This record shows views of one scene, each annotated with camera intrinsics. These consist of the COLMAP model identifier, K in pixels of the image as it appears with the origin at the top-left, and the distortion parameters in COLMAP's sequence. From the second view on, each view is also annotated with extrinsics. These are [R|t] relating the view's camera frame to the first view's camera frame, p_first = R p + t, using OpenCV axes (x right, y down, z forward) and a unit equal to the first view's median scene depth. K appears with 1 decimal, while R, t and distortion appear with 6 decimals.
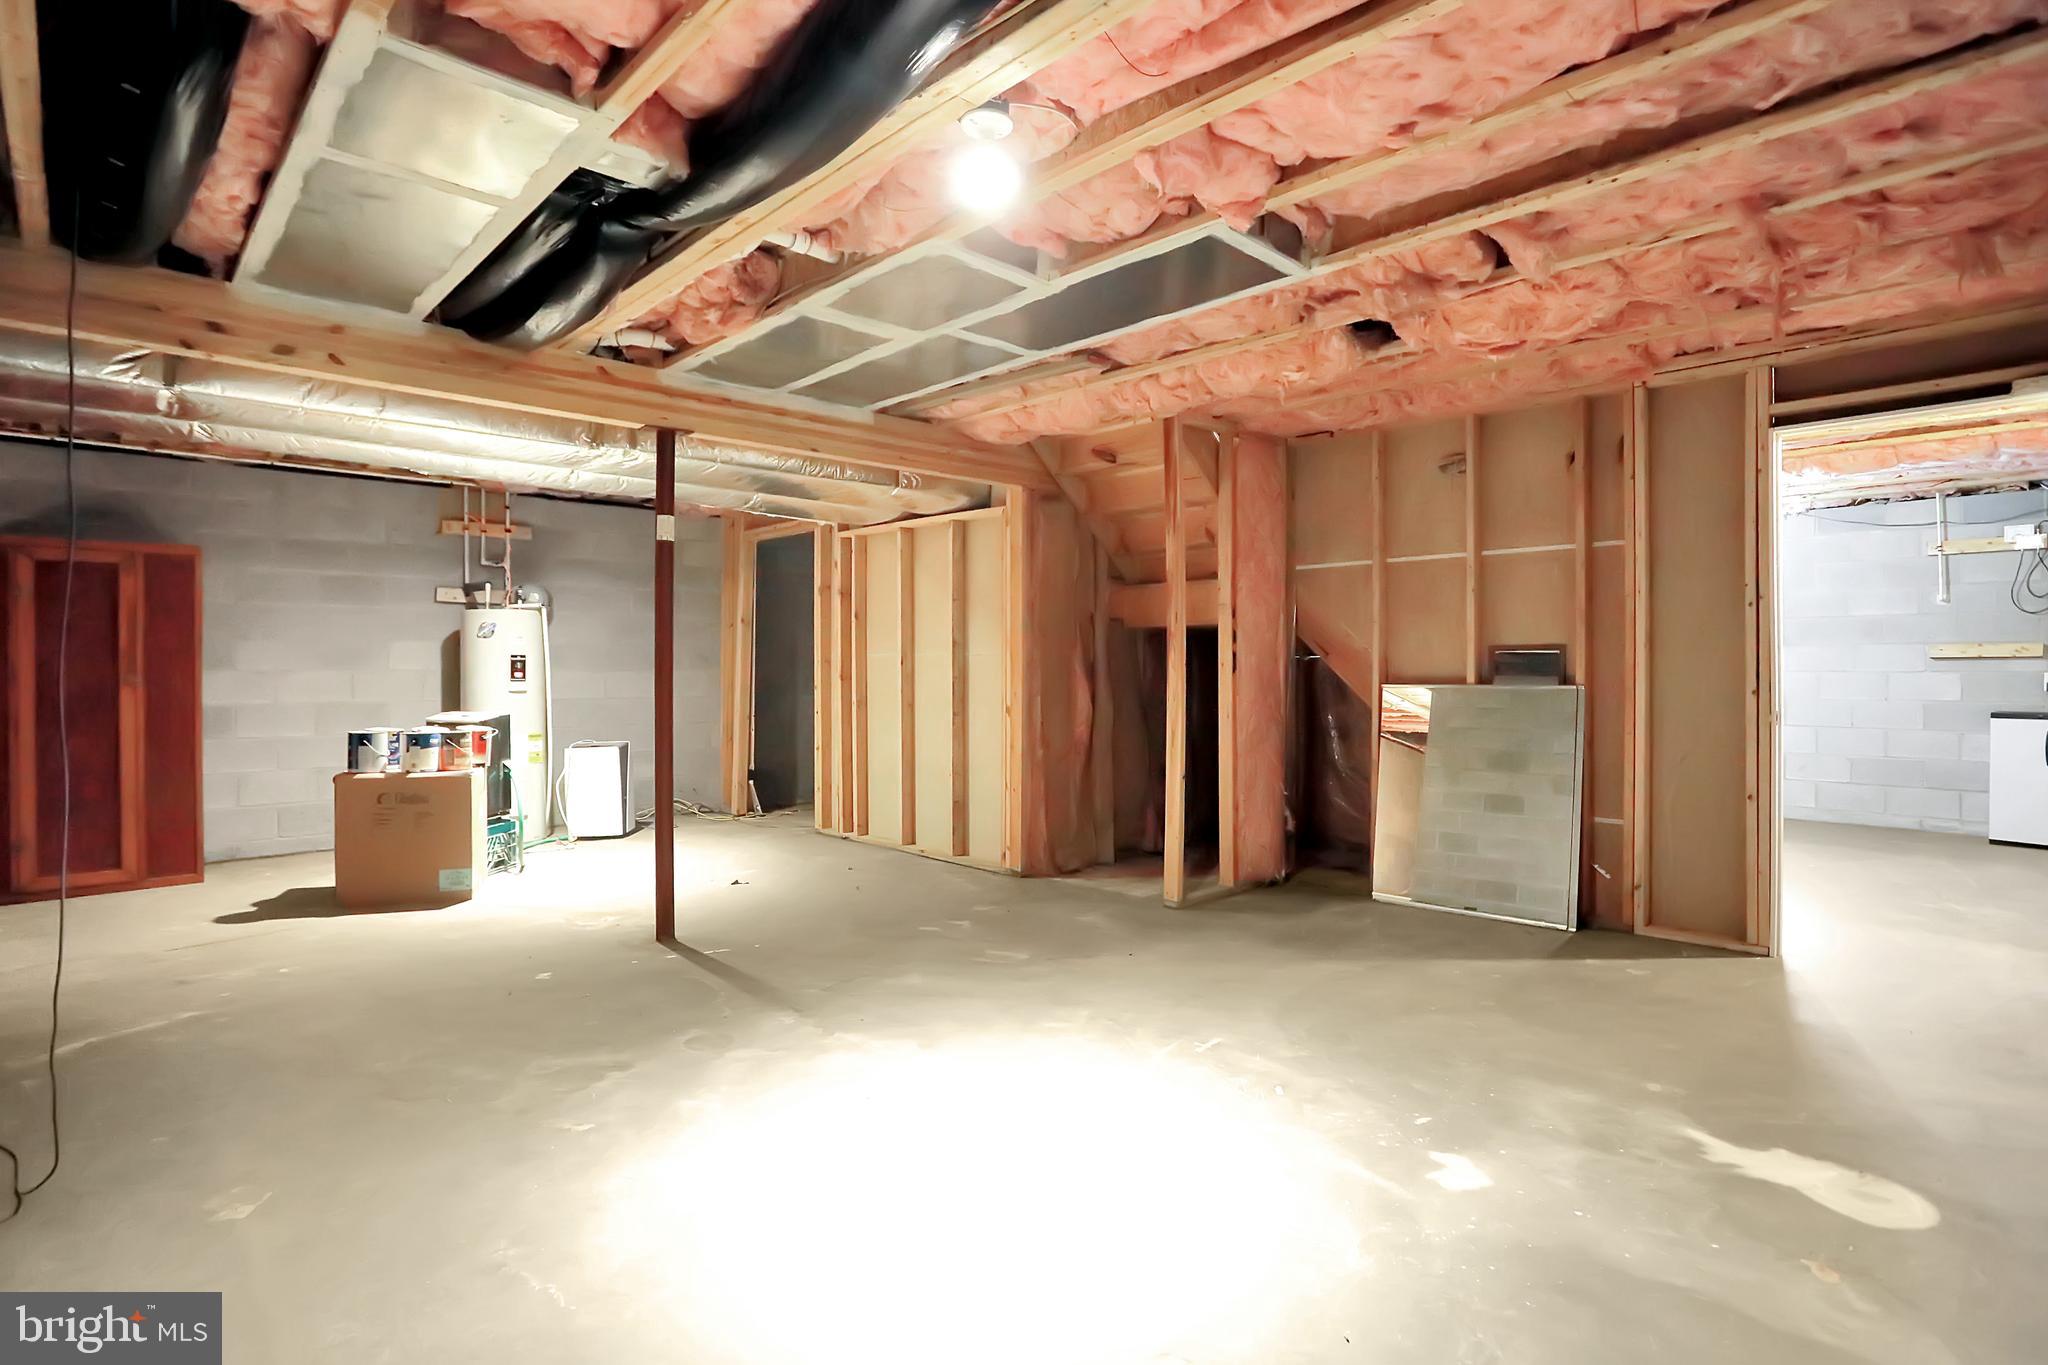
lens RADIAL K [[1030.9, 0, 1011.9], [0, 1030.9, 673.3], [0, 0, 1]] dist [-0.043827, 0.004864]
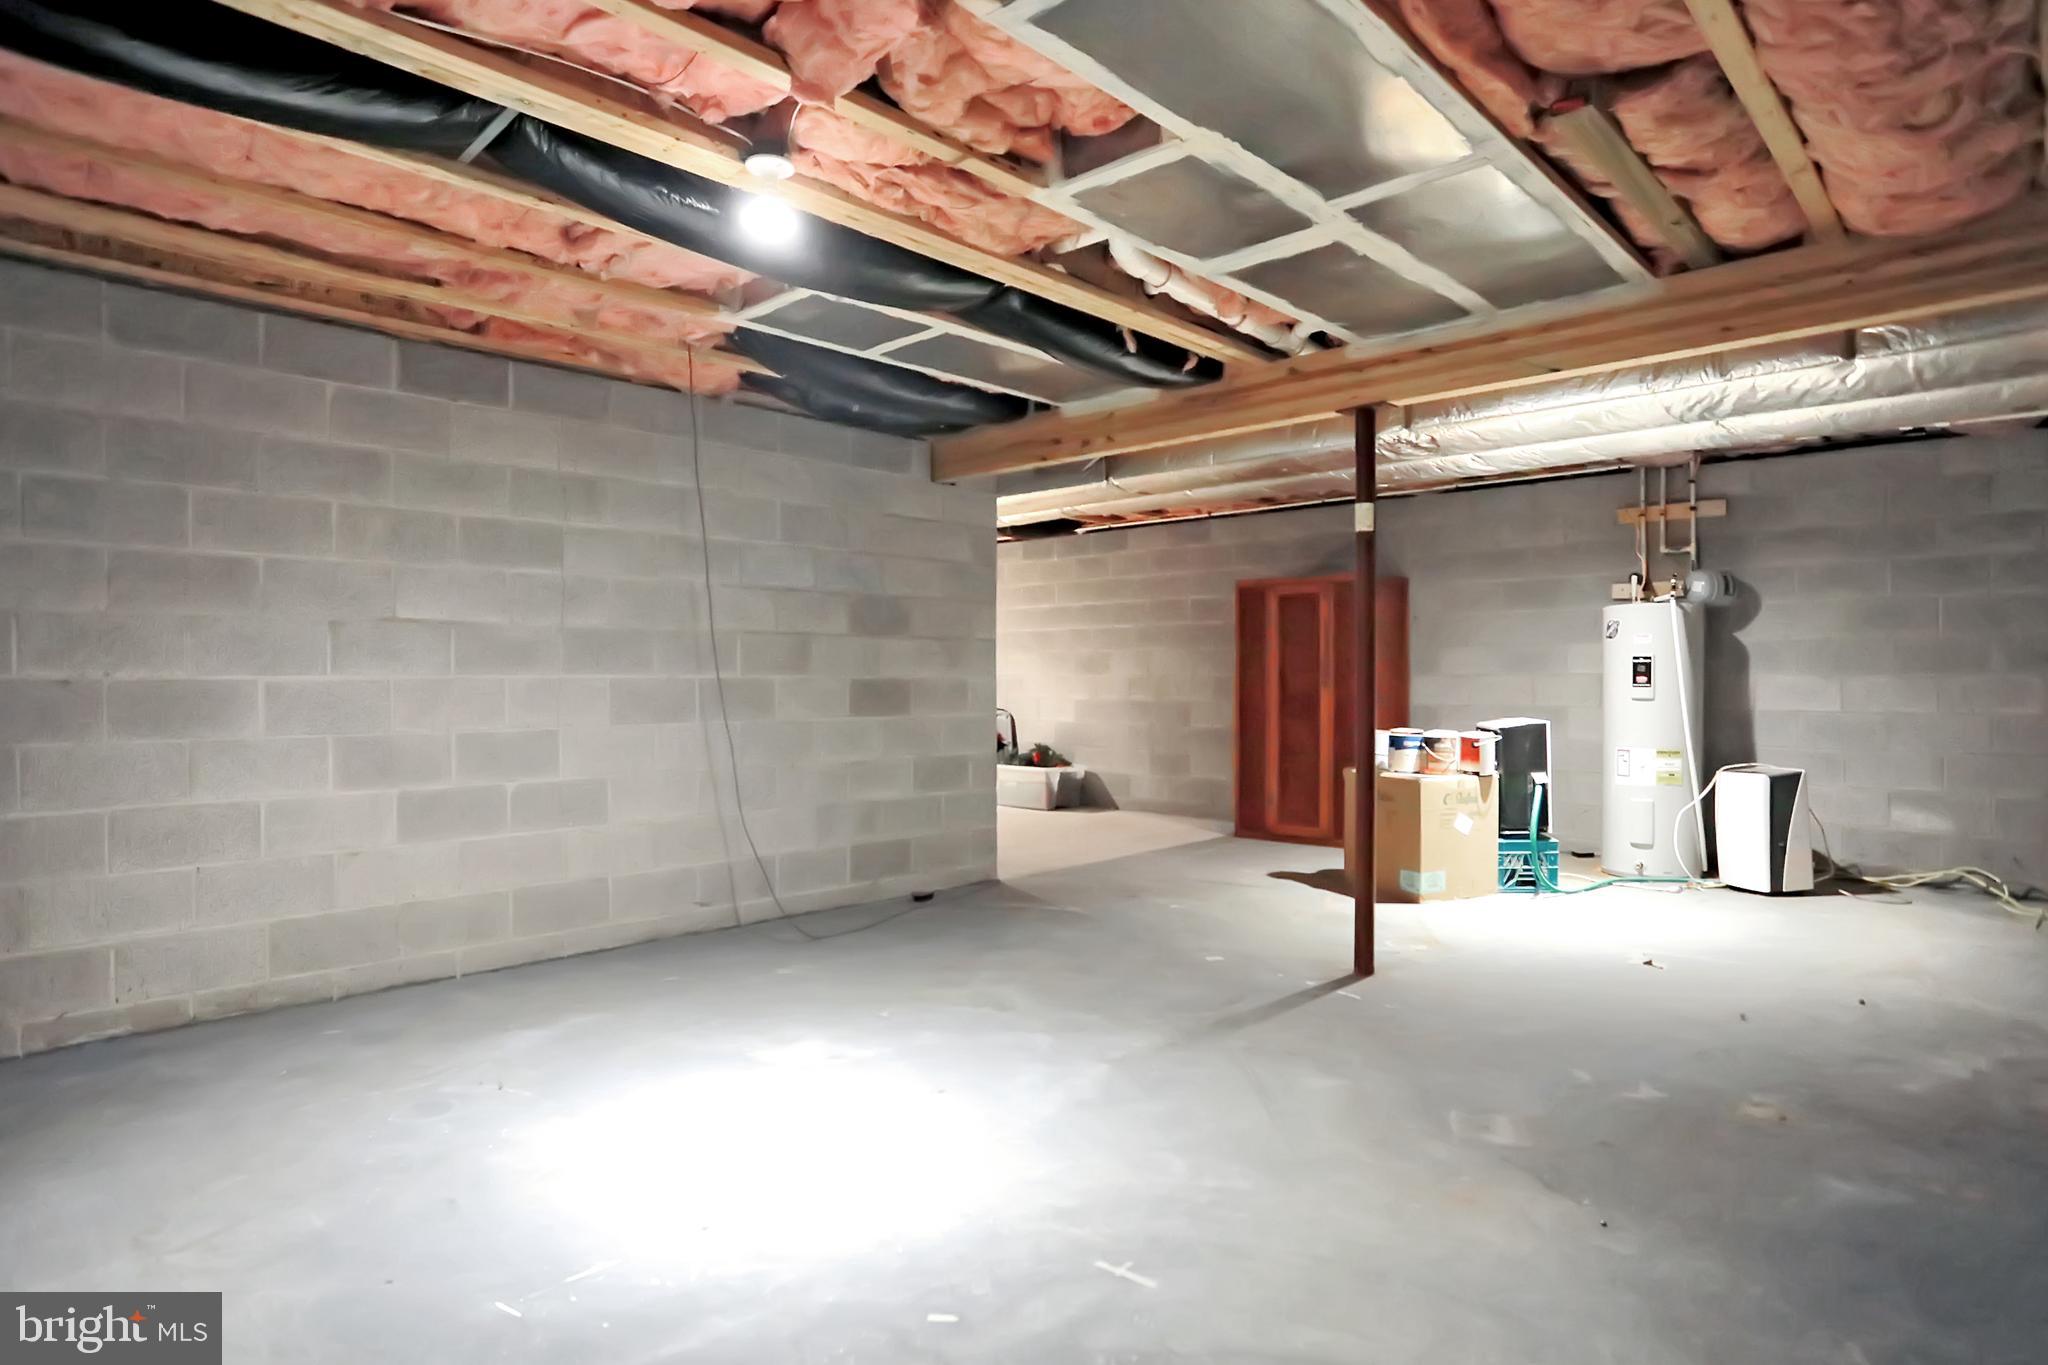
lens RADIAL K [[1117.7, 0, 1035.9], [0, 1117.7, 687.7], [0, 0, 1]] dist [-0.044981, -0.000850]
pose [[0.053136, 0.010901, -0.998528, 0.631531], [0.000374, 0.999940, 0.010936, -0.002699], [0.998587, -0.000955, 0.053129, 0.666317]]
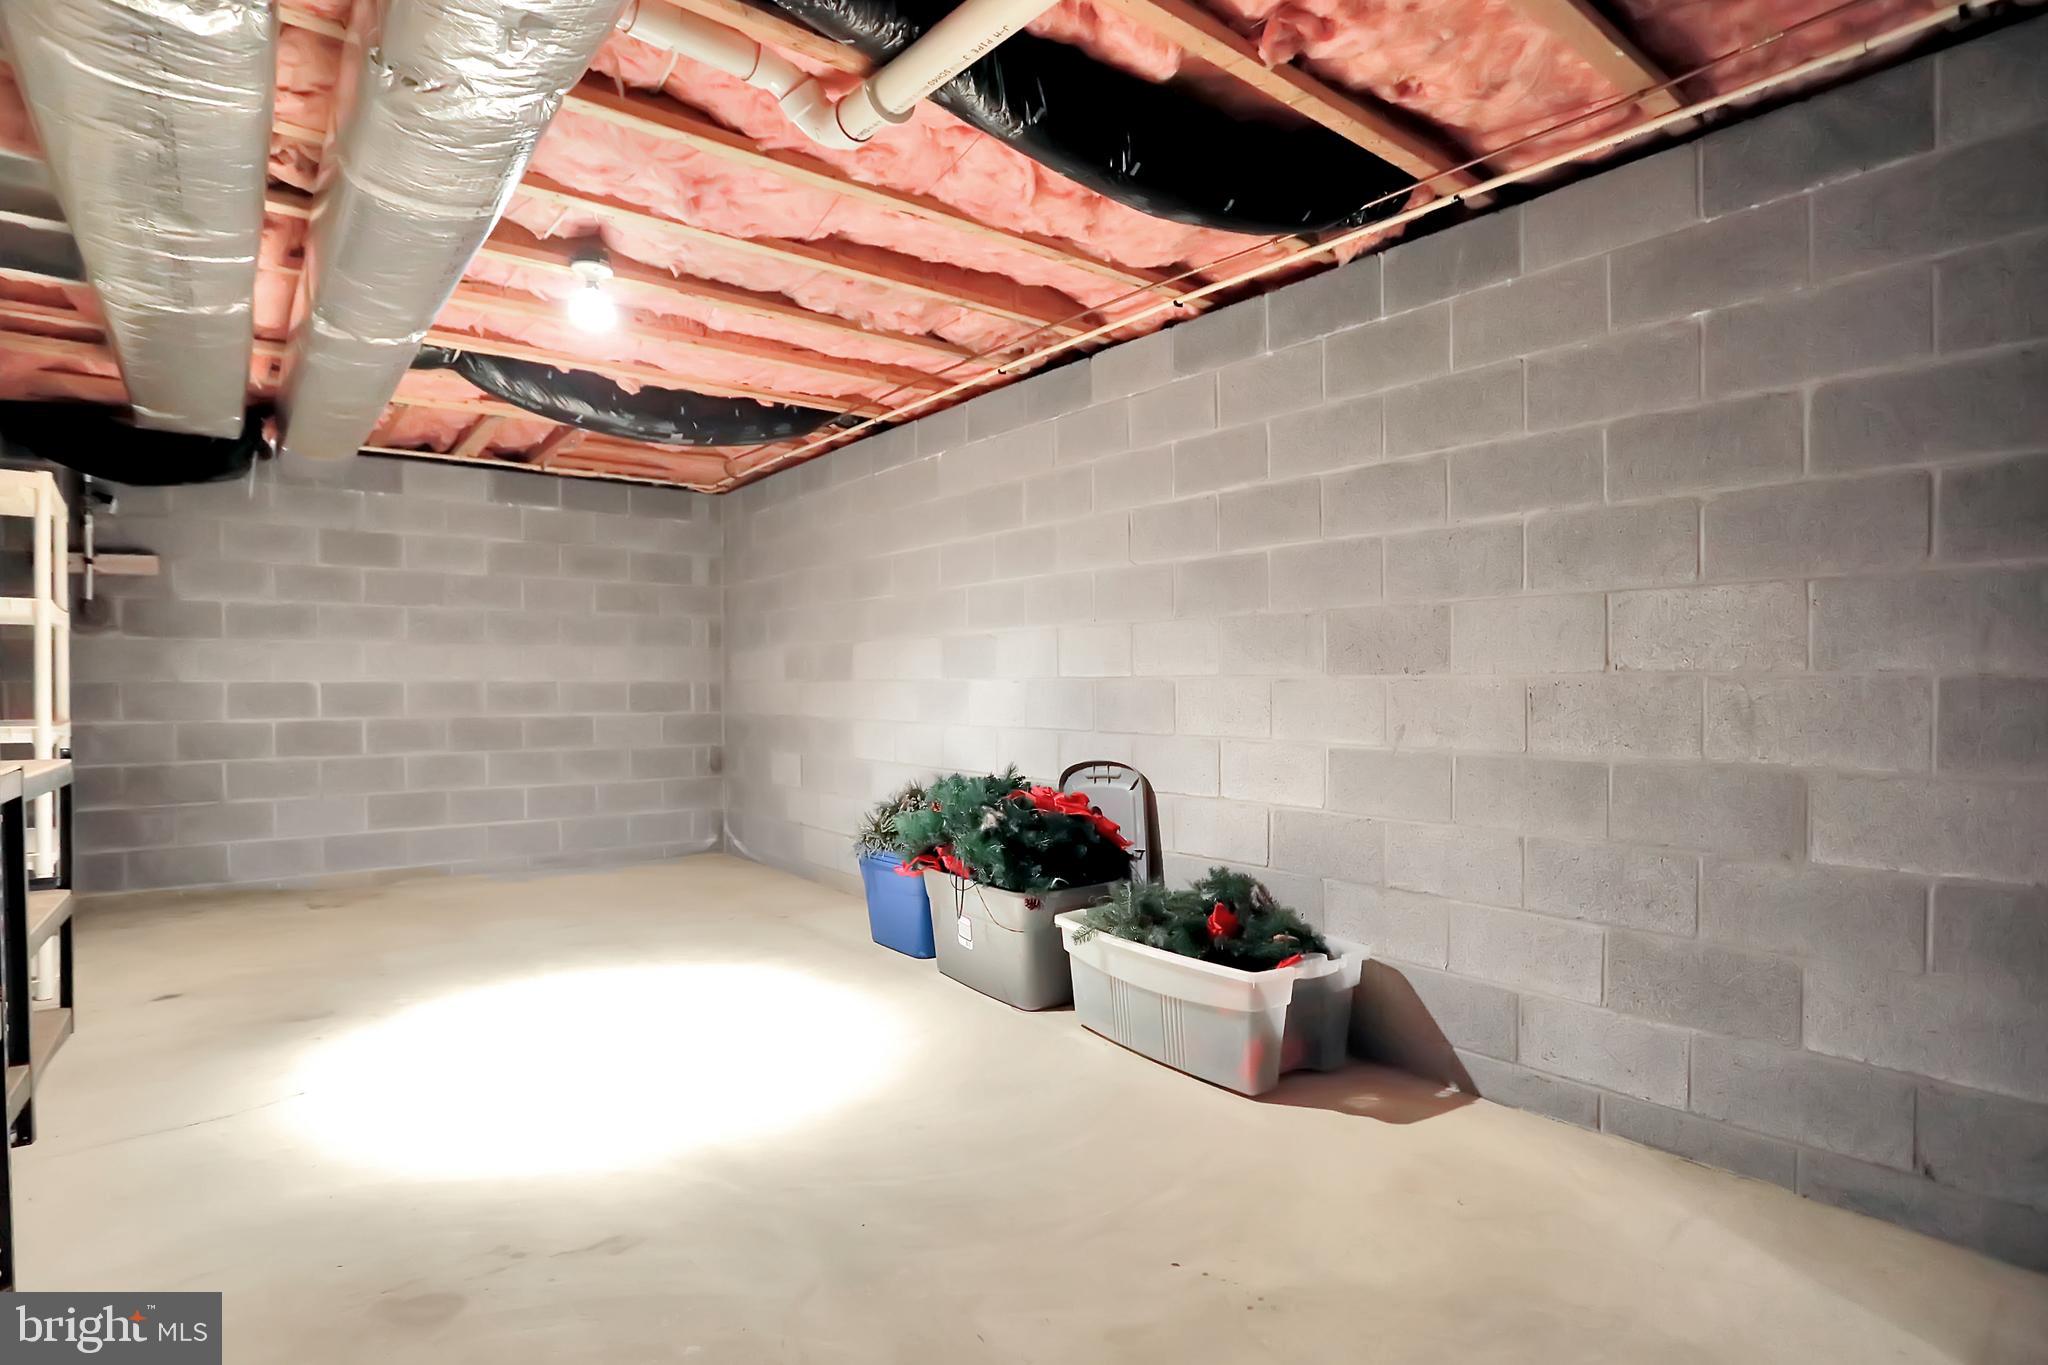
lens RADIAL K [[1030.9, 0, 1012.4], [0, 1030.9, 694.0], [0, 0, 1]] dist [-0.043827, 0.004864]
pose [[-0.107624, 0.010629, -0.994135, -0.883189], [0.002967, 0.999942, 0.010370, 0.000572], [0.994187, -0.001834, -0.107649, 0.722289]]
